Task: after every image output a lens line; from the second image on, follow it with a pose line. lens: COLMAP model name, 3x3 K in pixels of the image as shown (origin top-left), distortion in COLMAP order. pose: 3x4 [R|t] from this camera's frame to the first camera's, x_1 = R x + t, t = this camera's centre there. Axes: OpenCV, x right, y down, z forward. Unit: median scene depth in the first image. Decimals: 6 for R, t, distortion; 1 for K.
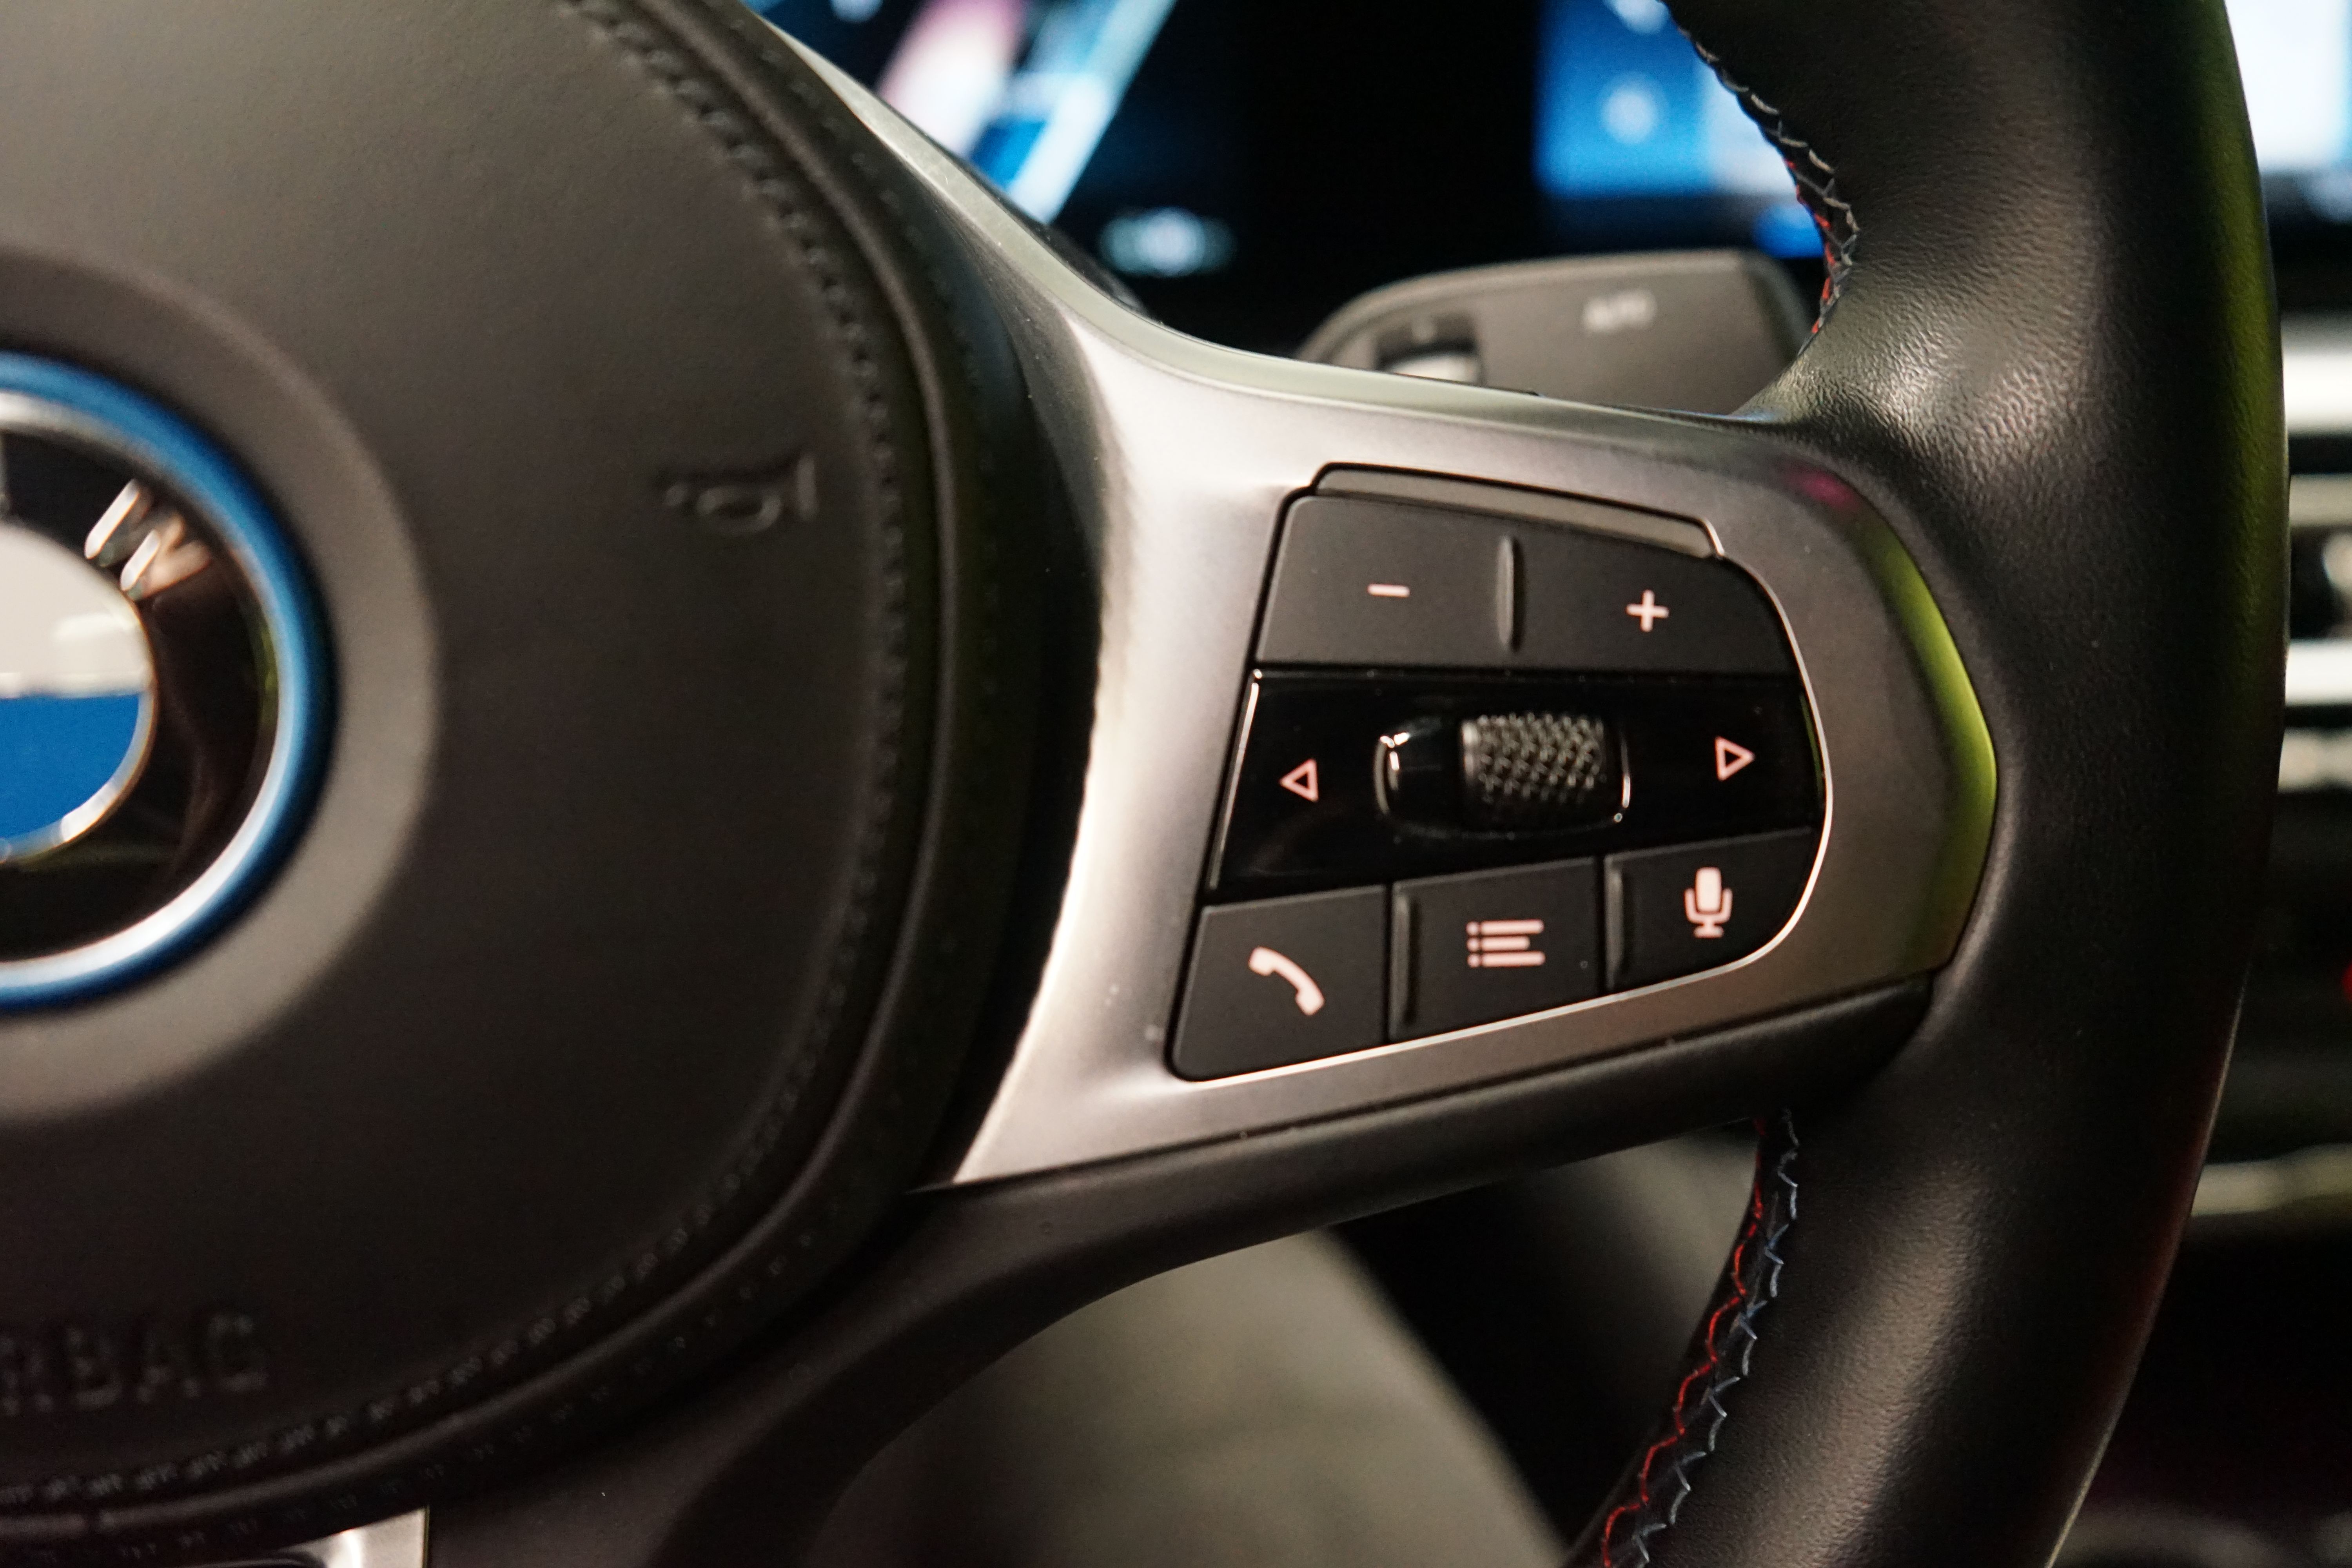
lens RADIAL K [[1904.2, 0, 1176.0], [0, 1904.2, 784.0], [0, 0, 1]] dist [0.007443, 0.002000]
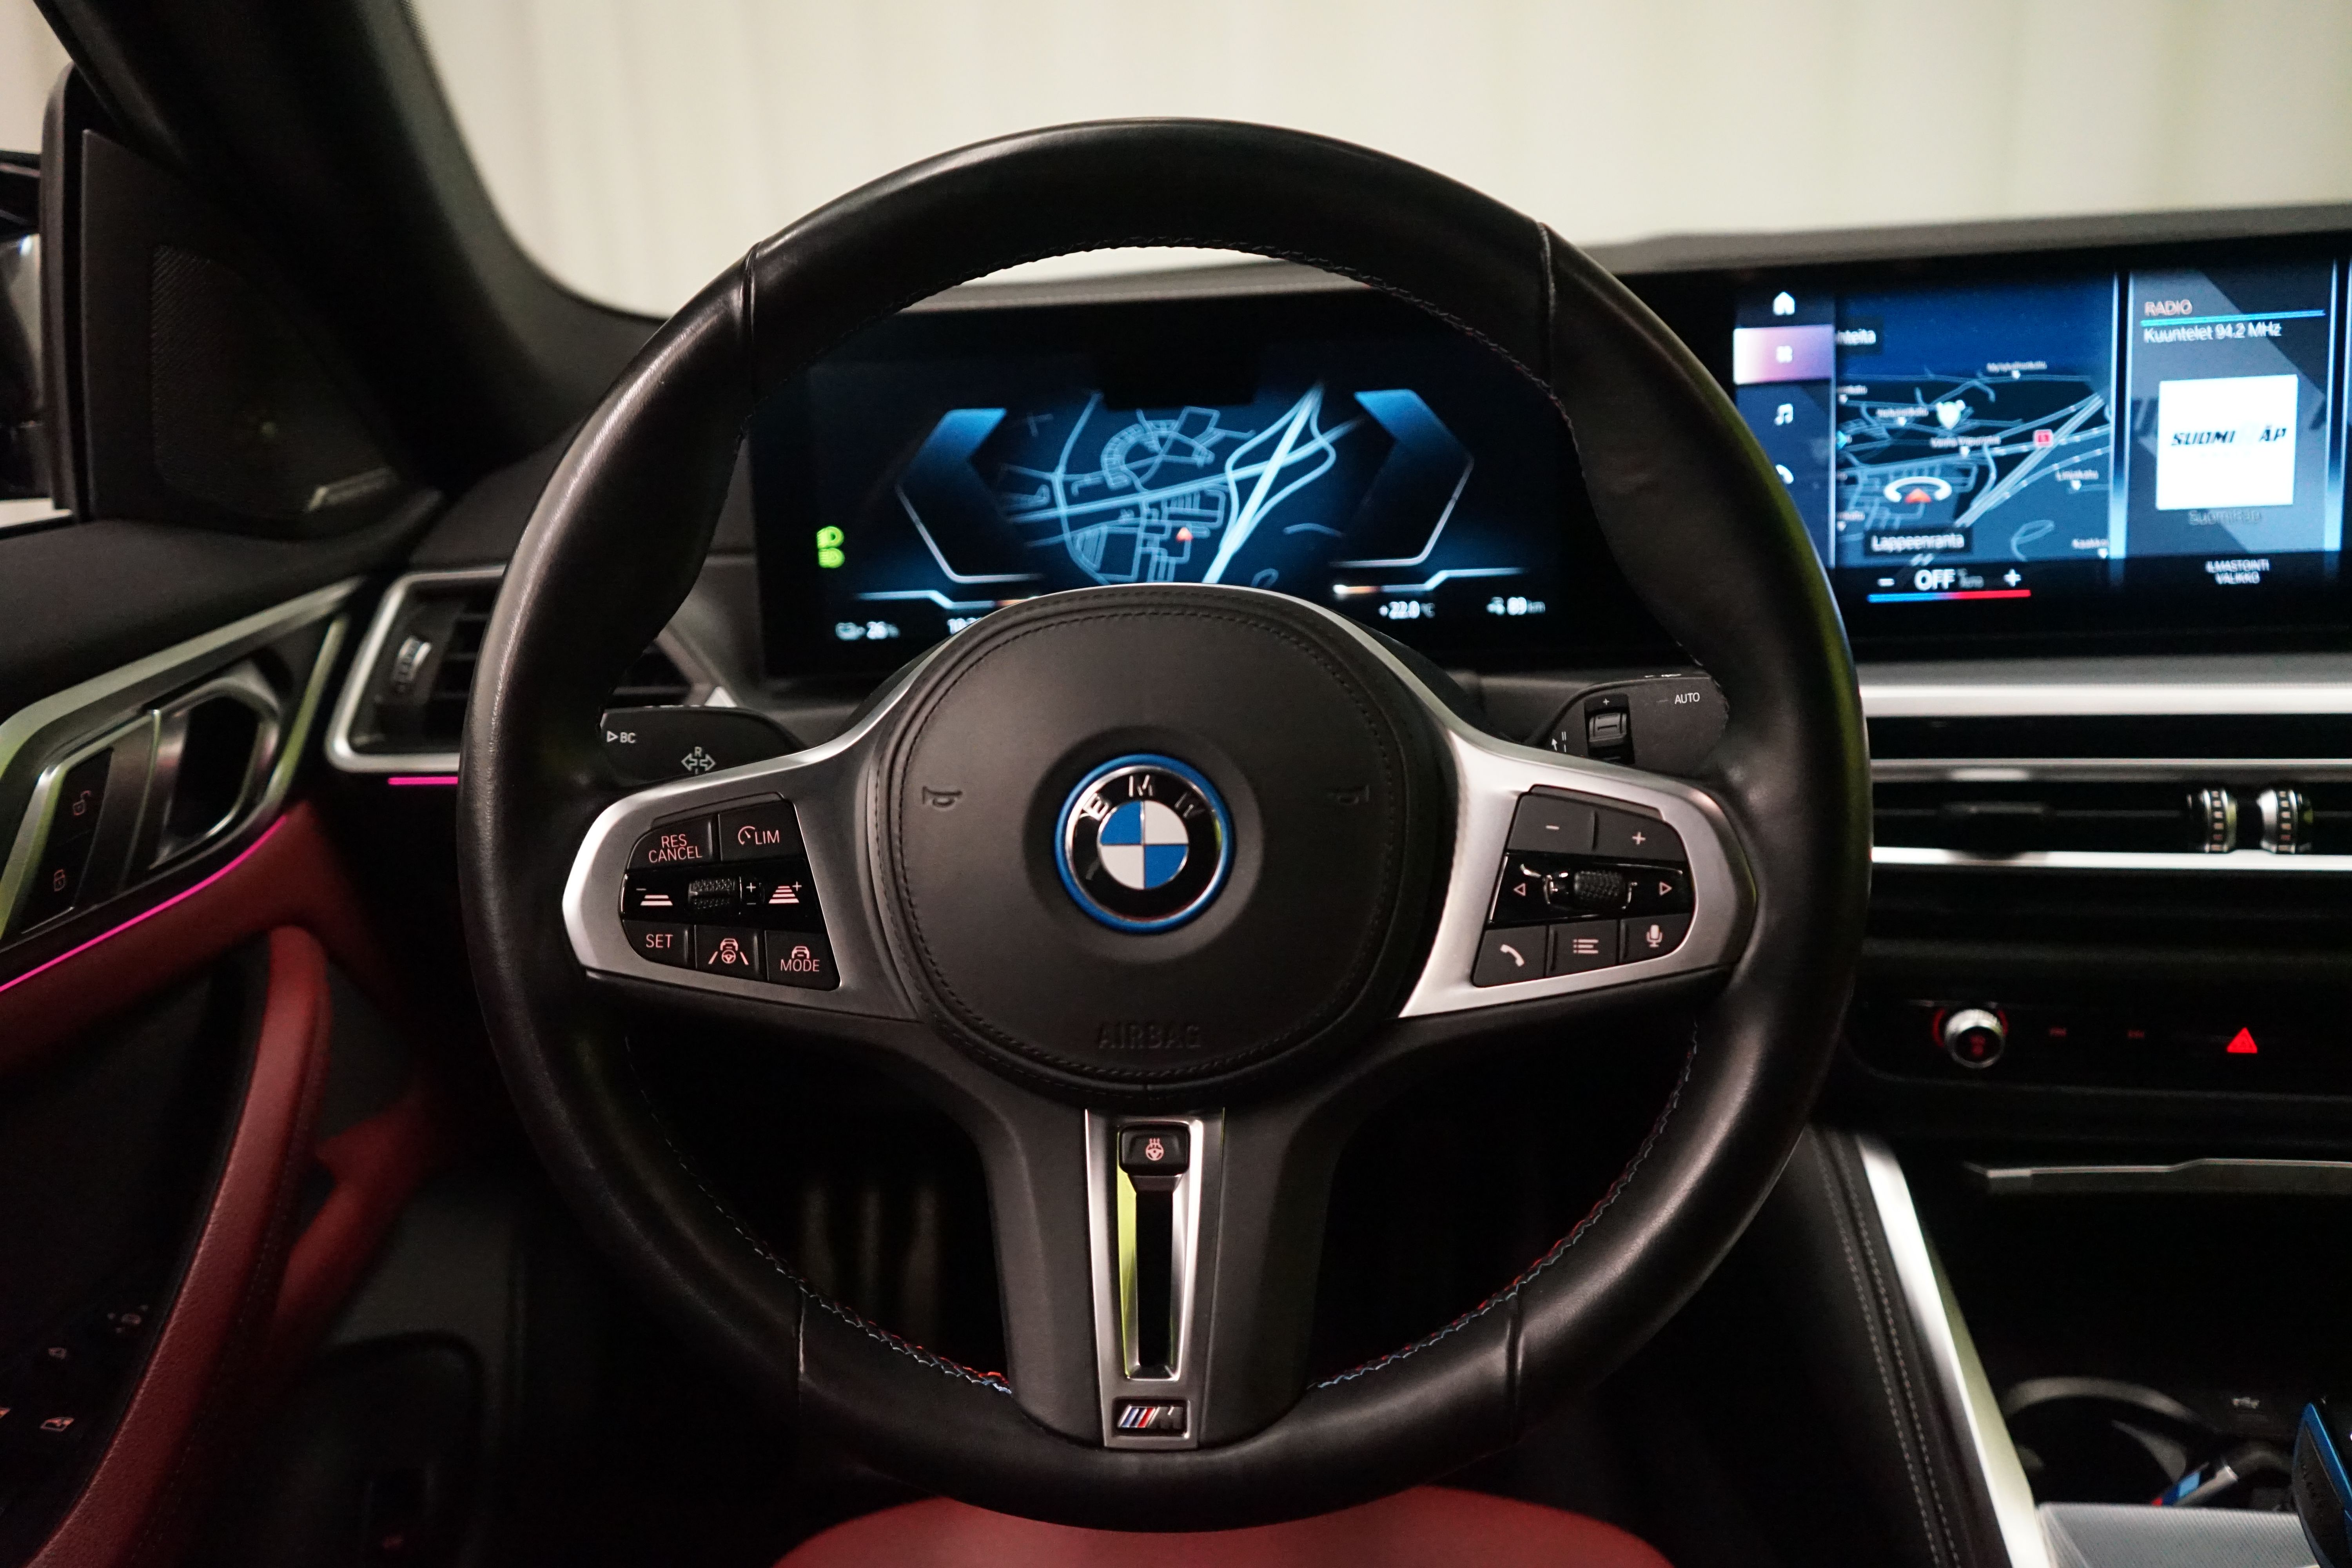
lens RADIAL K [[1904.2, 0, 1176.0], [0, 1904.2, 784.0], [0, 0, 1]] dist [0.007443, 0.002000]
pose [[0.977033, 0.033964, -0.210365, 0.163725], [-0.052418, 0.995189, -0.082776, 0.110918], [0.206542, 0.091901, 0.974112, -2.090271]]
